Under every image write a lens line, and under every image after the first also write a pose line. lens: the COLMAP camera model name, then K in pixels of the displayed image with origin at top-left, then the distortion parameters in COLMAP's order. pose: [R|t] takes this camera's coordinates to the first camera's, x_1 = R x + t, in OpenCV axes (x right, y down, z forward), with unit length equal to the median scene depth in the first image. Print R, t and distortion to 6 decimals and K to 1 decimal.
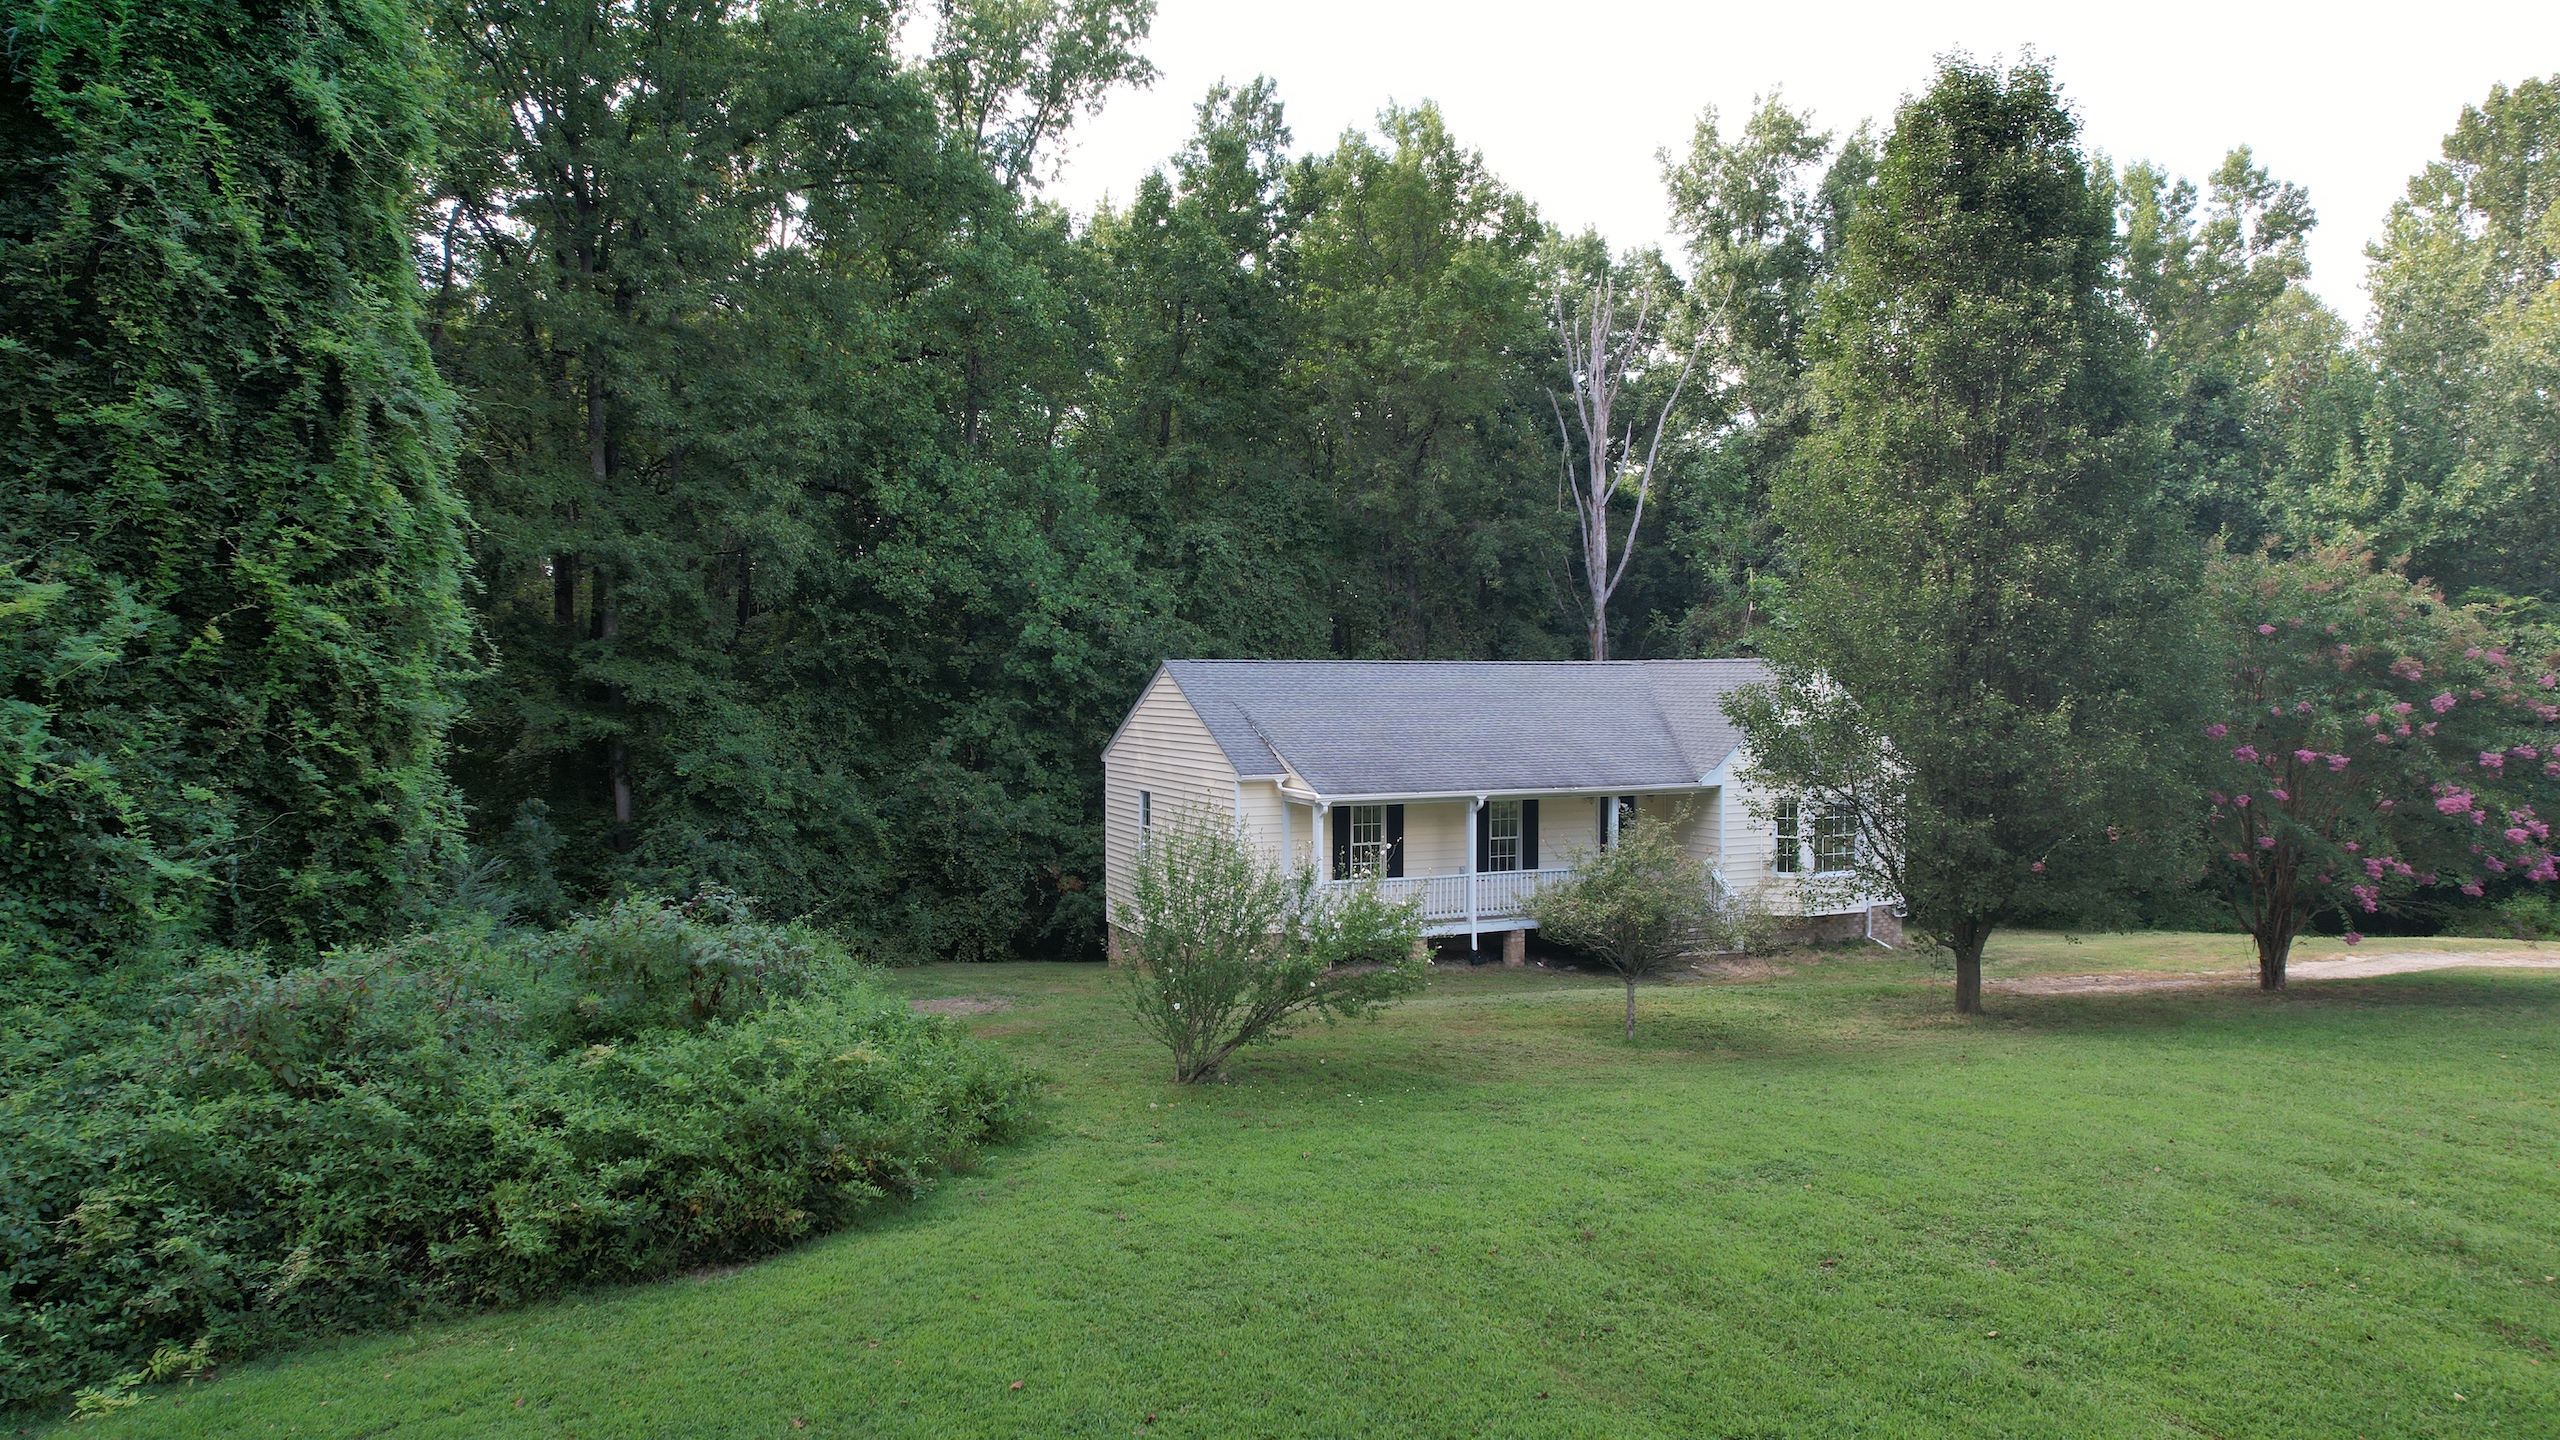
lens RADIAL K [[1635.7, 0, 1278.7], [0, 1635.7, 707.6], [0, 0, 1]] dist [-0.075958, 0.065656]
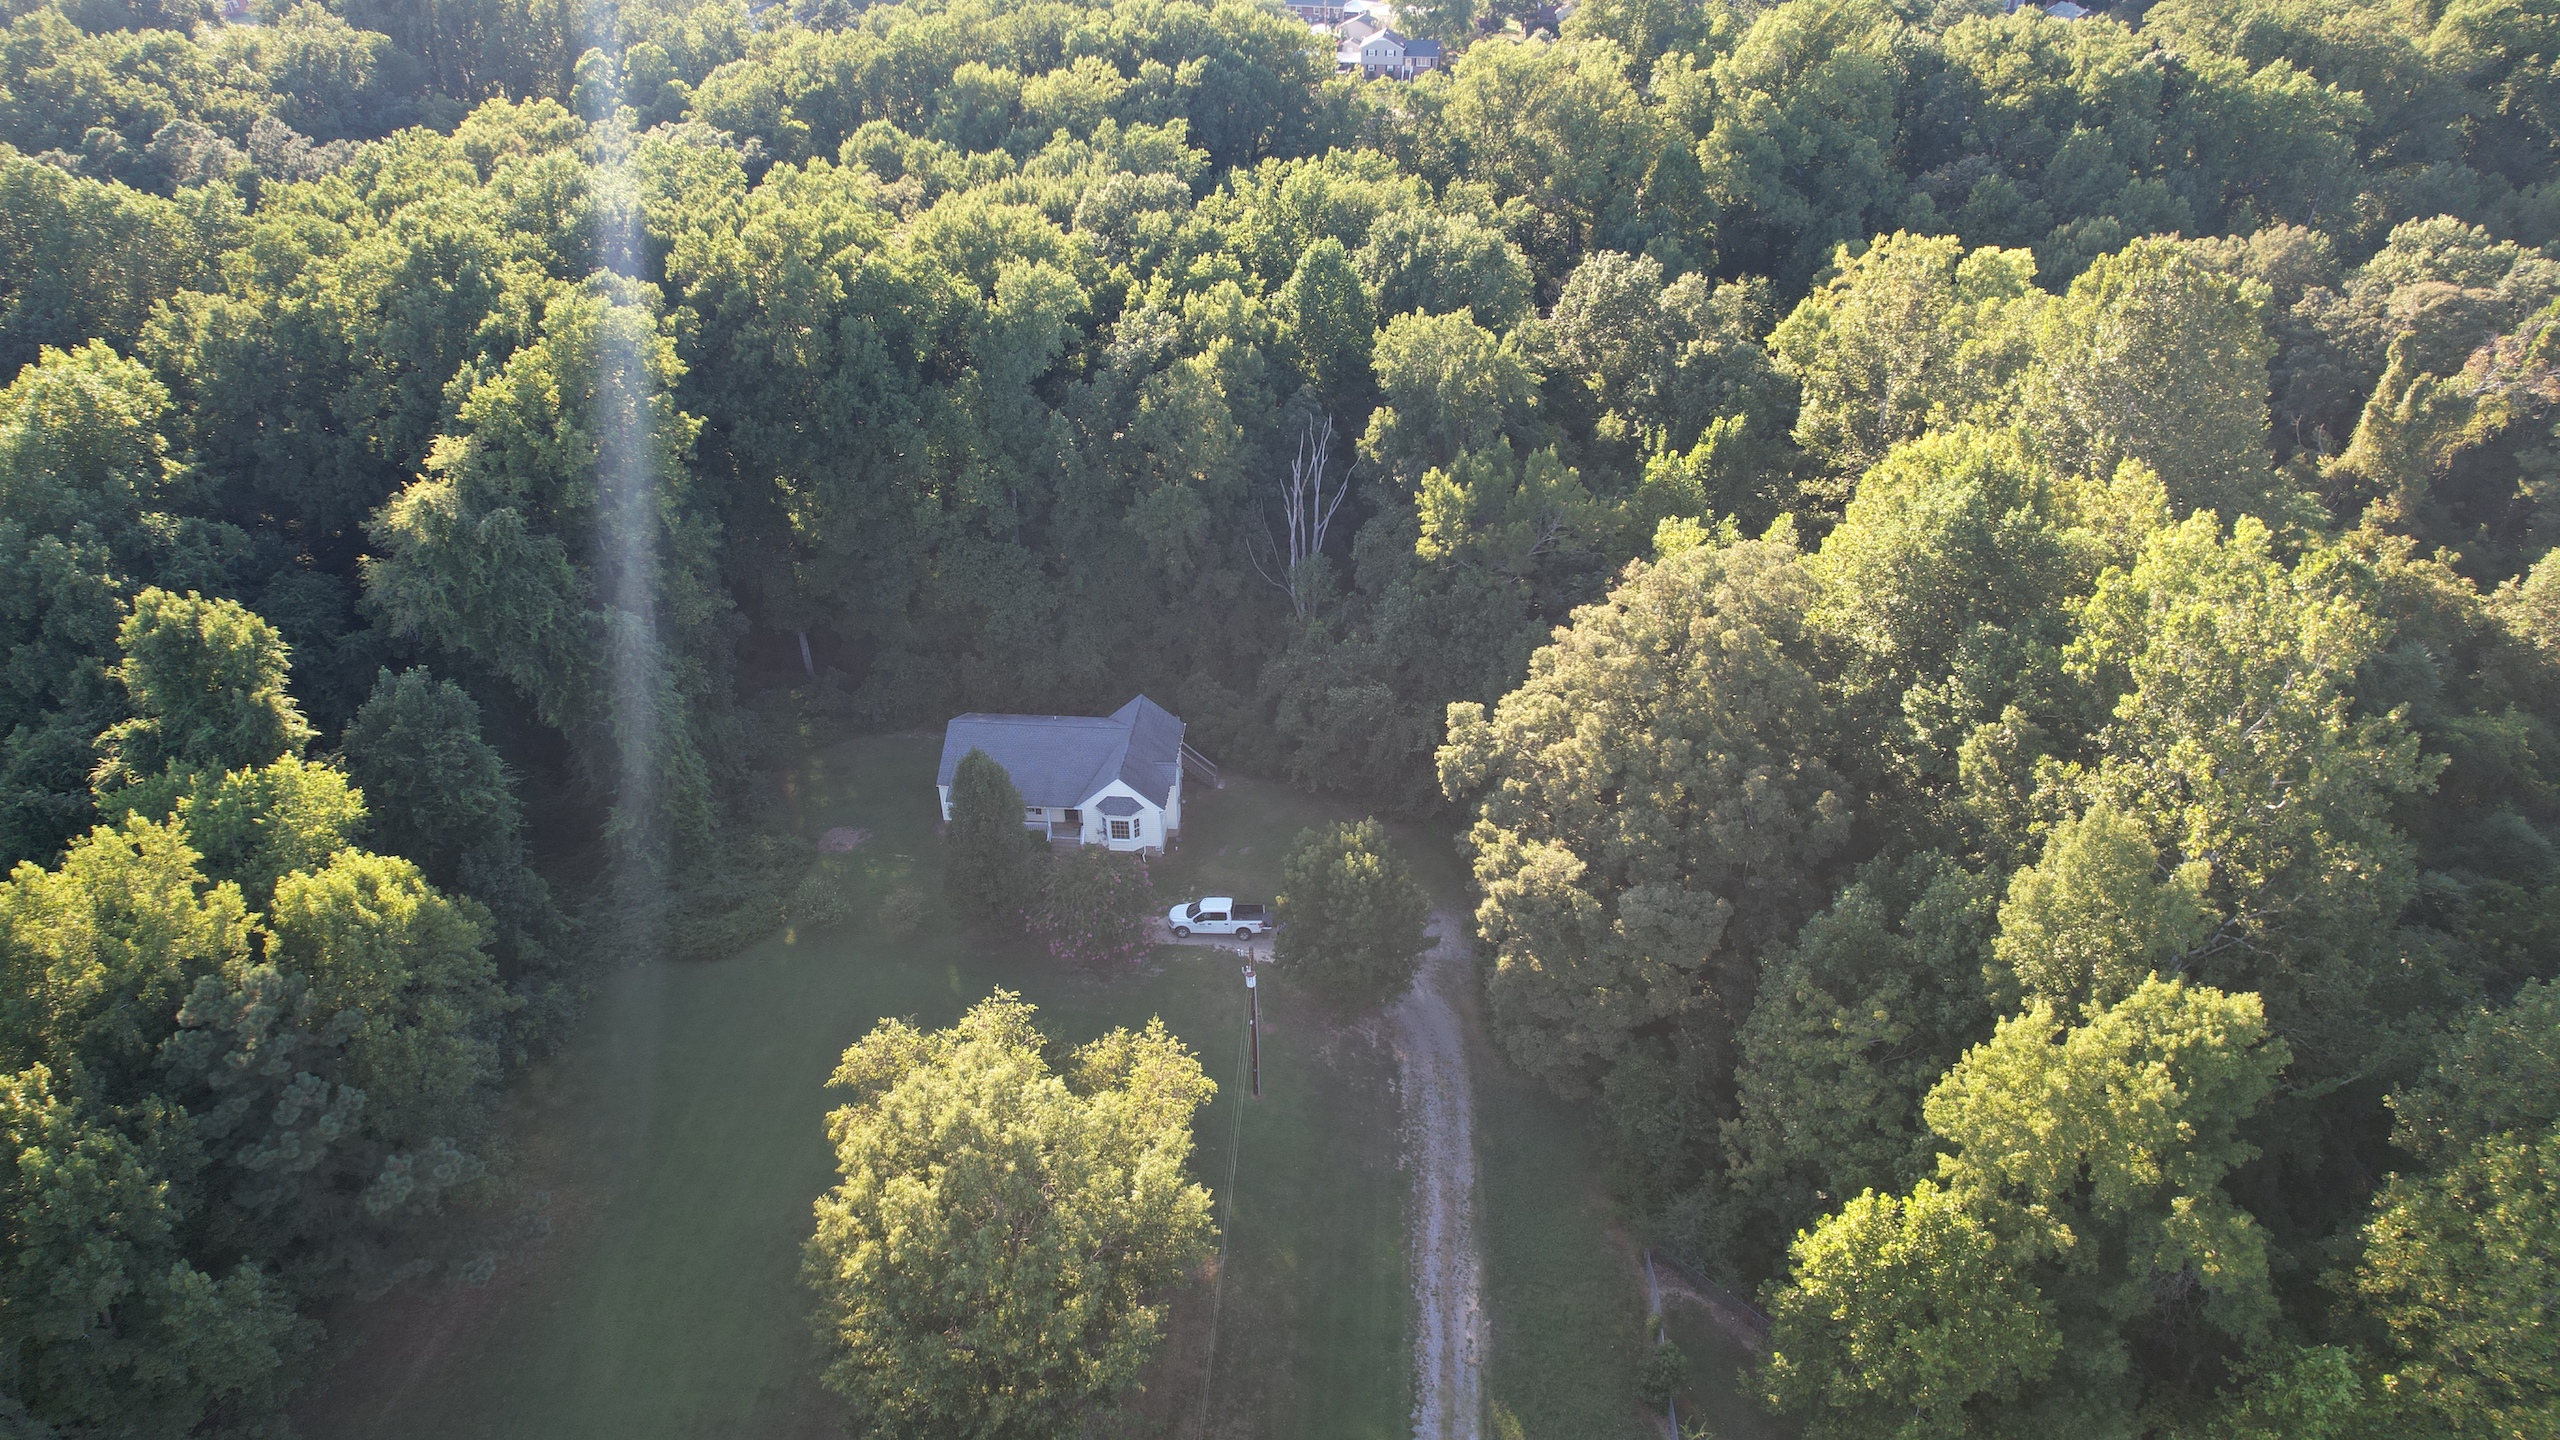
lens RADIAL K [[1635.7, 0, 1291.9], [0, 1635.7, 716.7], [0, 0, 1]] dist [-0.075958, 0.065656]
pose [[0.882701, 0.252664, -0.396233, 1.337323], [-0.004904, 0.848071, 0.529860, -1.297576], [0.469910, -0.465765, 0.749832, -0.799543]]
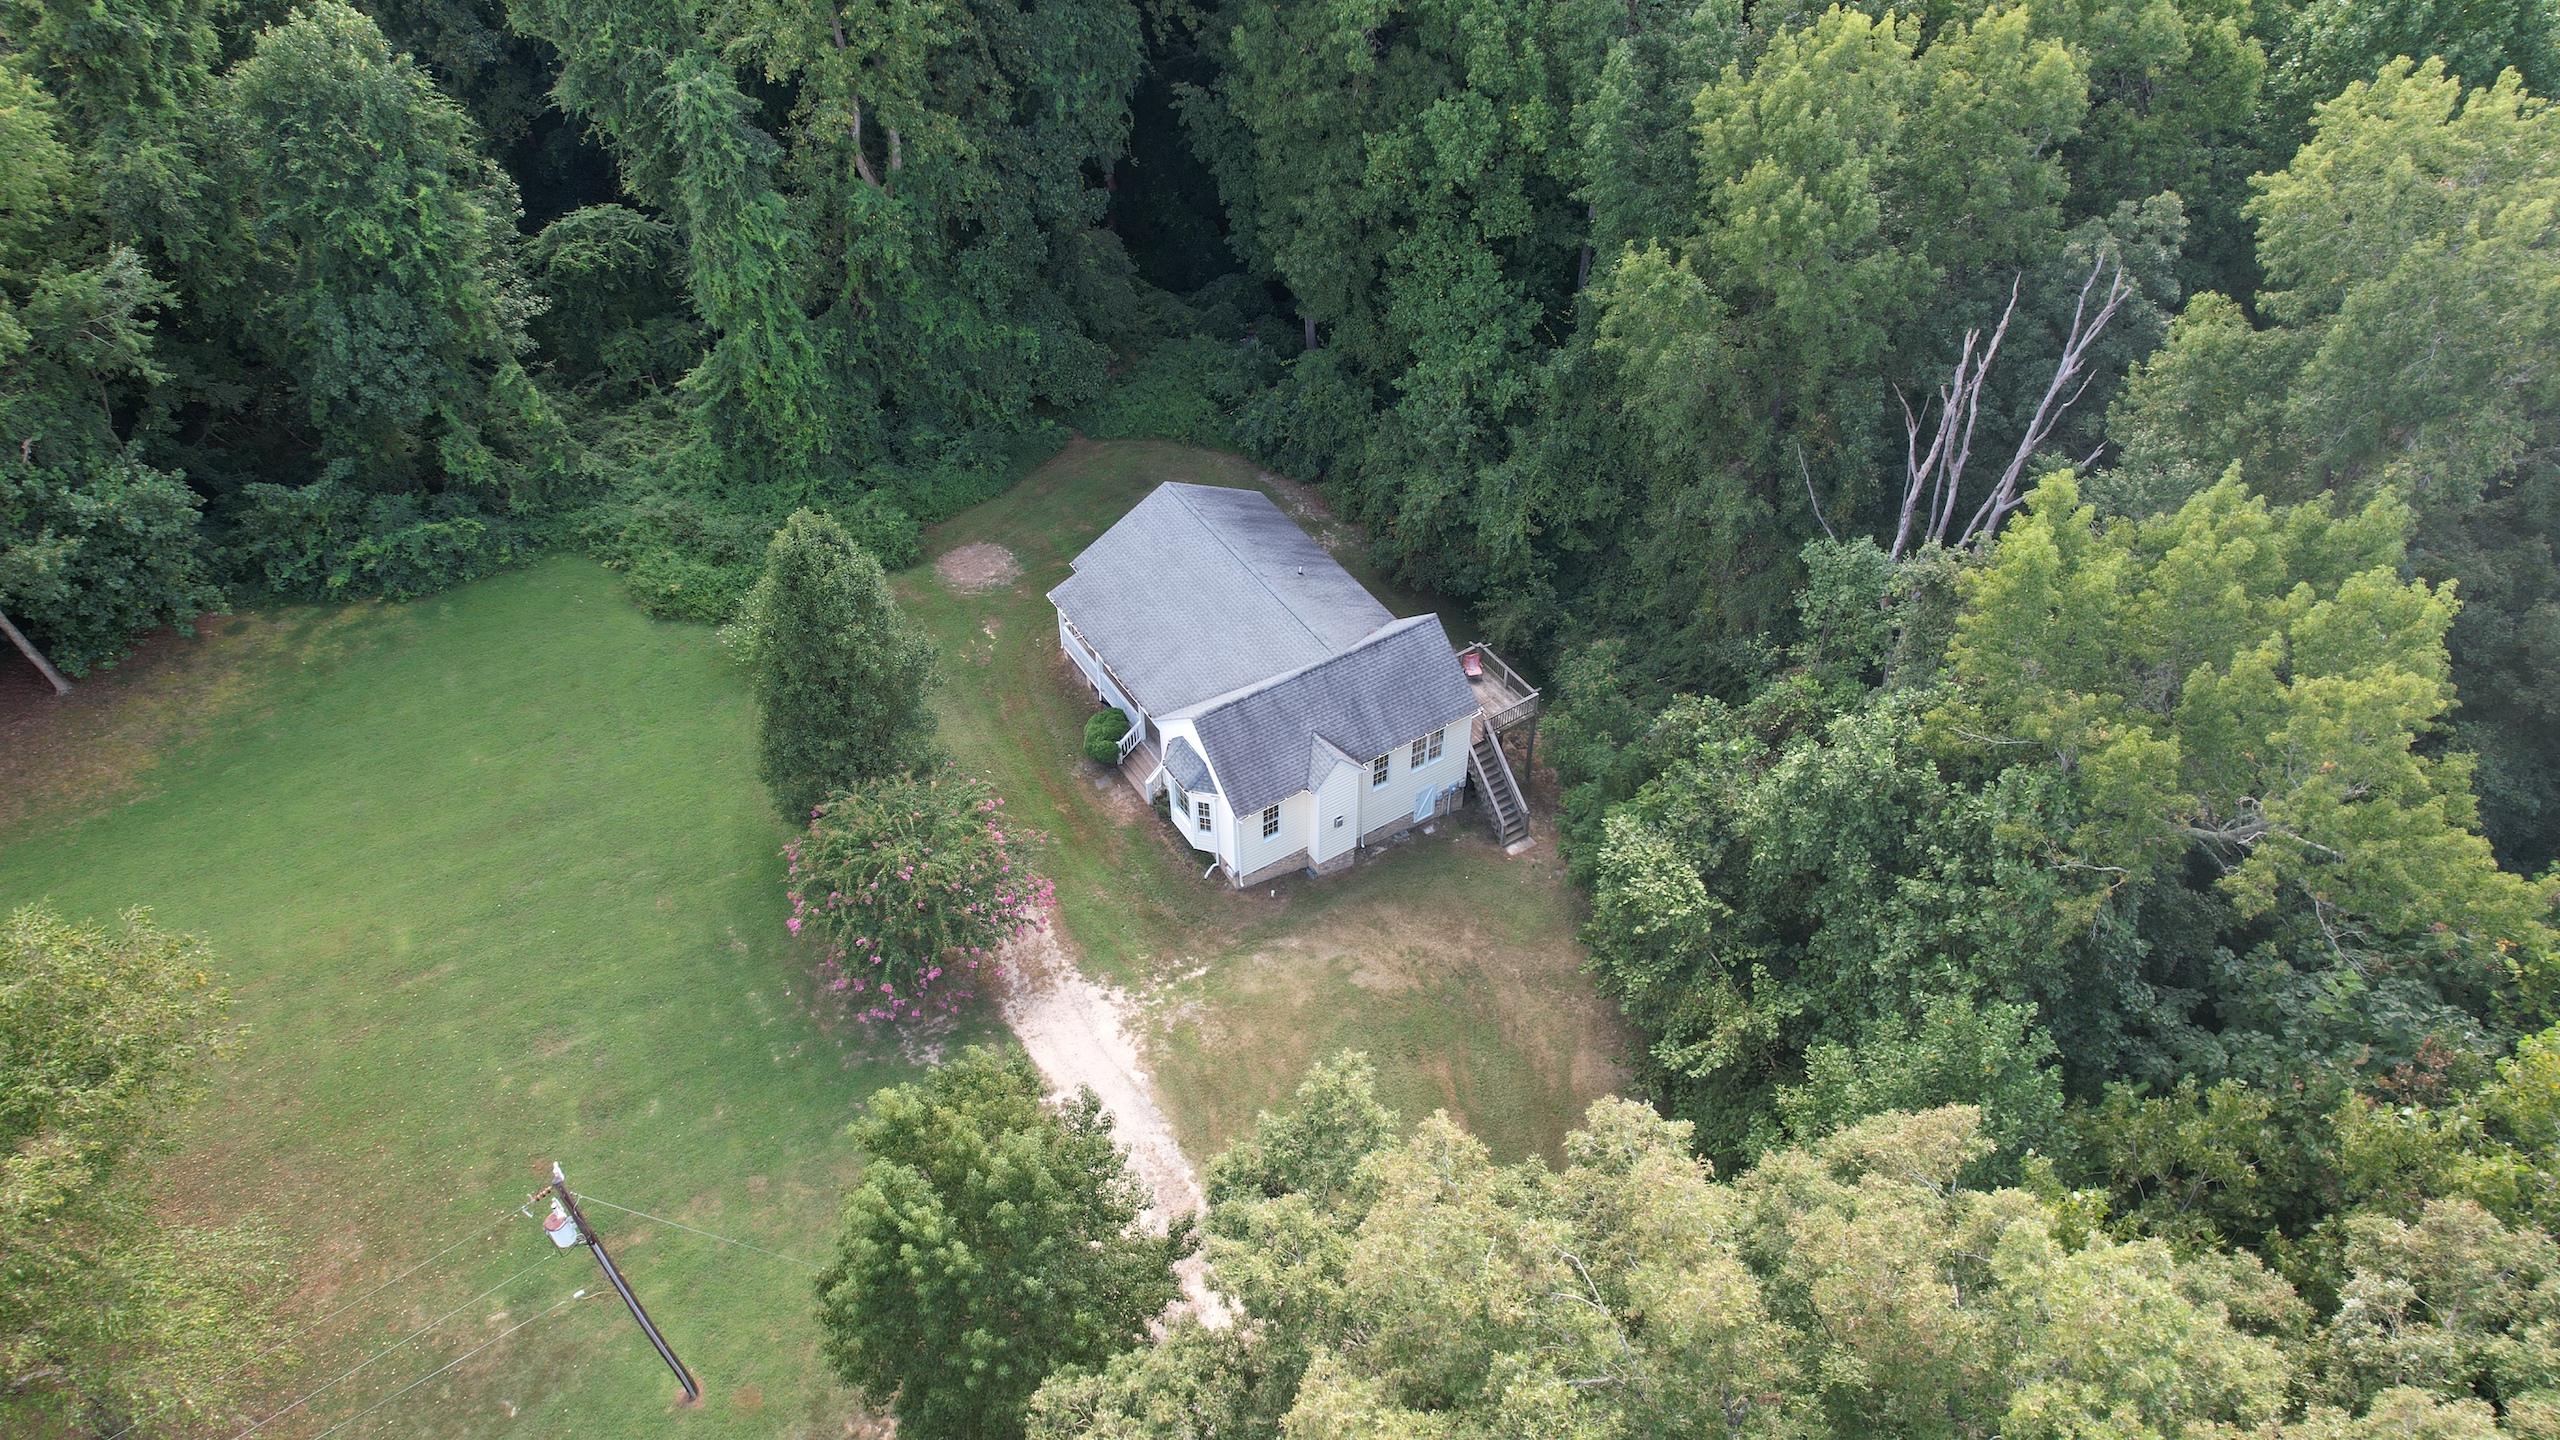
lens RADIAL K [[1635.7, 0, 1276.1], [0, 1635.7, 706.8], [0, 0, 1]] dist [-0.075958, 0.065656]
pose [[0.142994, 0.669340, -0.729066, 1.114378], [-0.009638, 0.737543, 0.675232, -0.828090], [0.989677, -0.089527, 0.111915, 0.675064]]
